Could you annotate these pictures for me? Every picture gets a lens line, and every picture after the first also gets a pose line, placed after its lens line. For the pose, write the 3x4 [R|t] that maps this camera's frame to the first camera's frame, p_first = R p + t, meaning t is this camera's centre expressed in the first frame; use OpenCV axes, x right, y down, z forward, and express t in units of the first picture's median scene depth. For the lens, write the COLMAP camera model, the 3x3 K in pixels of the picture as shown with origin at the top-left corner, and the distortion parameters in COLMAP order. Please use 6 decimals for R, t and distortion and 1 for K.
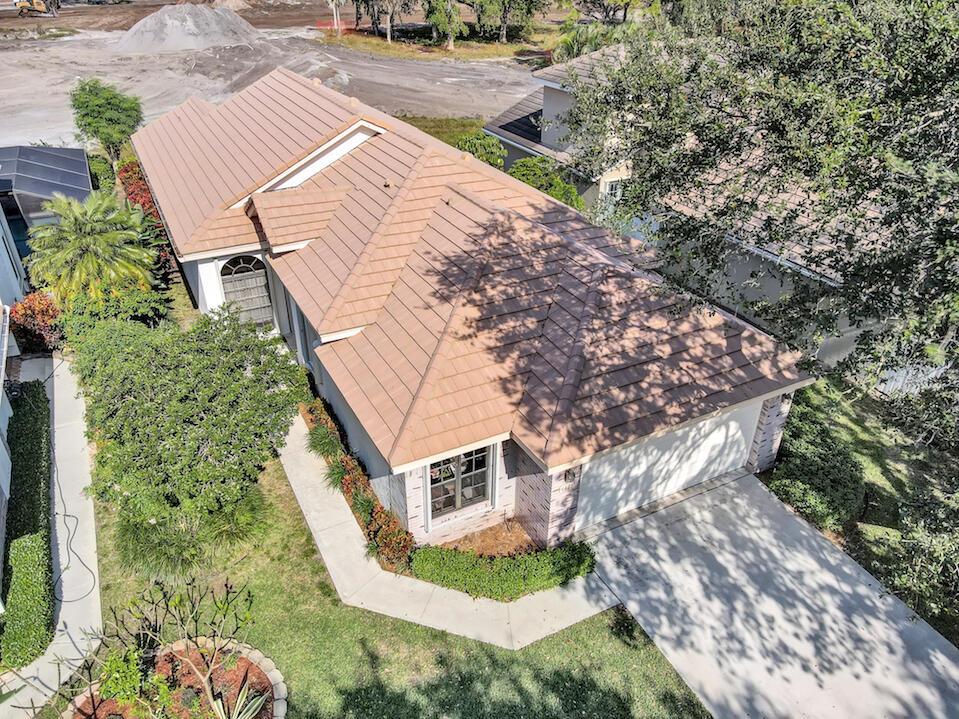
lens RADIAL K [[682.6, 0, 439.7], [0, 682.6, 358.9], [0, 0, 1]] dist [0.007375, -0.001798]
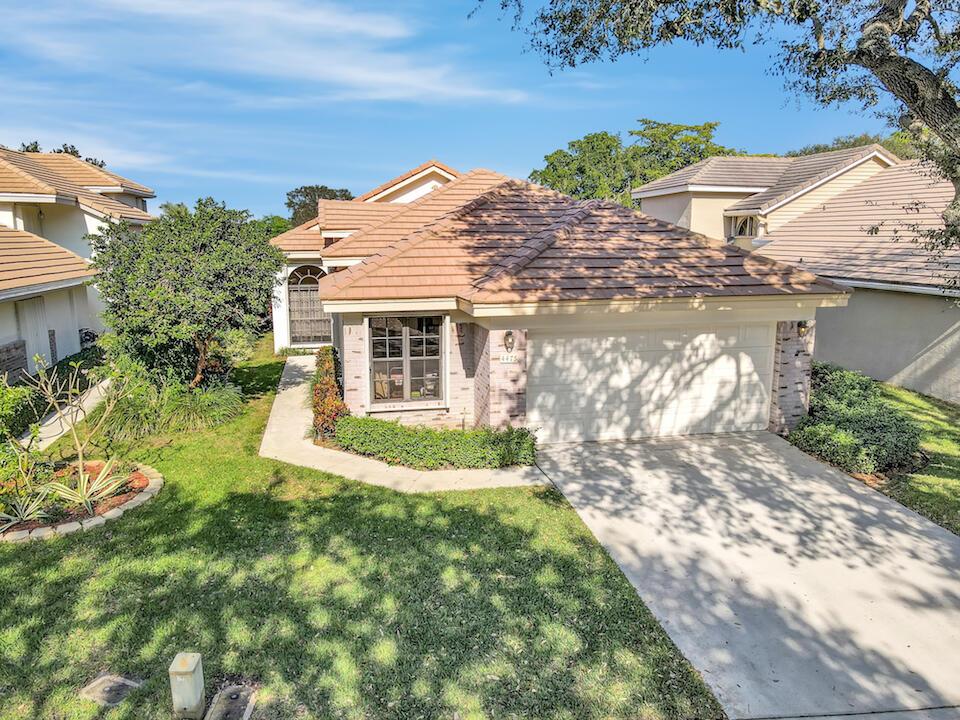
lens RADIAL K [[674.9, 0, 480.0], [0, 674.9, 360.0], [0, 0, 1]] dist [0.002593, 0.005244]
pose [[0.972447, 0.045856, -0.228571, 0.330073], [-0.123522, 0.932871, -0.338369, 0.480049], [0.197711, 0.357279, 0.912832, 0.162243]]
